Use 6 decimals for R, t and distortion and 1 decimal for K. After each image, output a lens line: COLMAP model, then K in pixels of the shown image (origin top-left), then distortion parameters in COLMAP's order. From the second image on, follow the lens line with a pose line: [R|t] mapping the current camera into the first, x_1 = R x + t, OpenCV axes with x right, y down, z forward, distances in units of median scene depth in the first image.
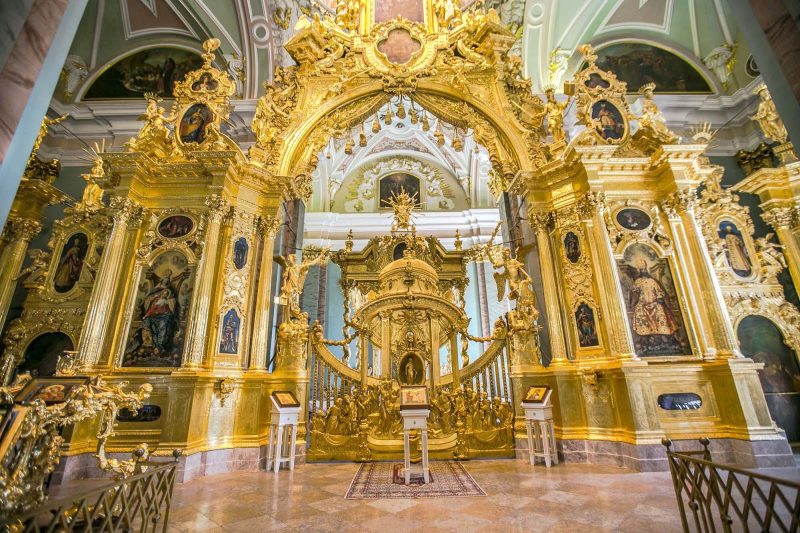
lens RADIAL K [[362.0, 0, 399.1], [0, 362.0, 263.7], [0, 0, 1]] dist [-0.033326, 0.001613]
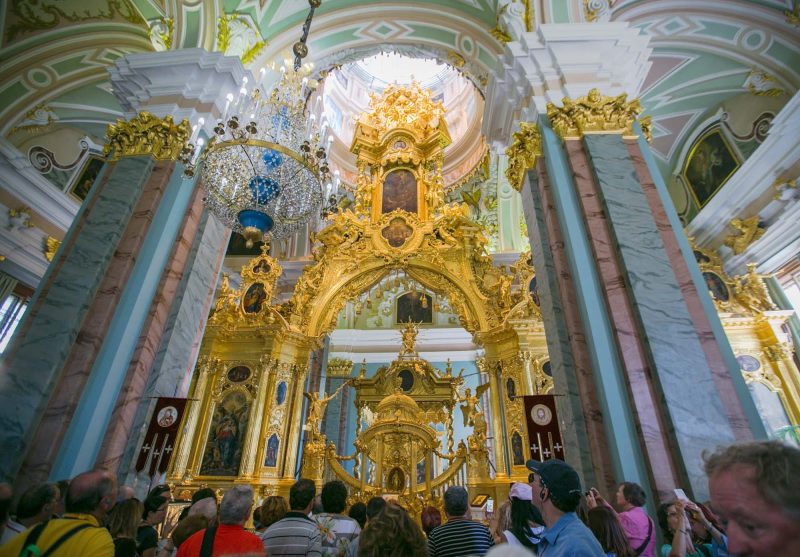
lens RADIAL K [[384.1, 0, 418.1], [0, 384.1, 276.4], [0, 0, 1]] dist [-0.038992, 0.008026]
pose [[0.998522, -0.012584, -0.052864, 0.200517], [0.003253, 0.984913, -0.173020, -0.221990], [0.054244, 0.172592, 0.983499, -0.566107]]
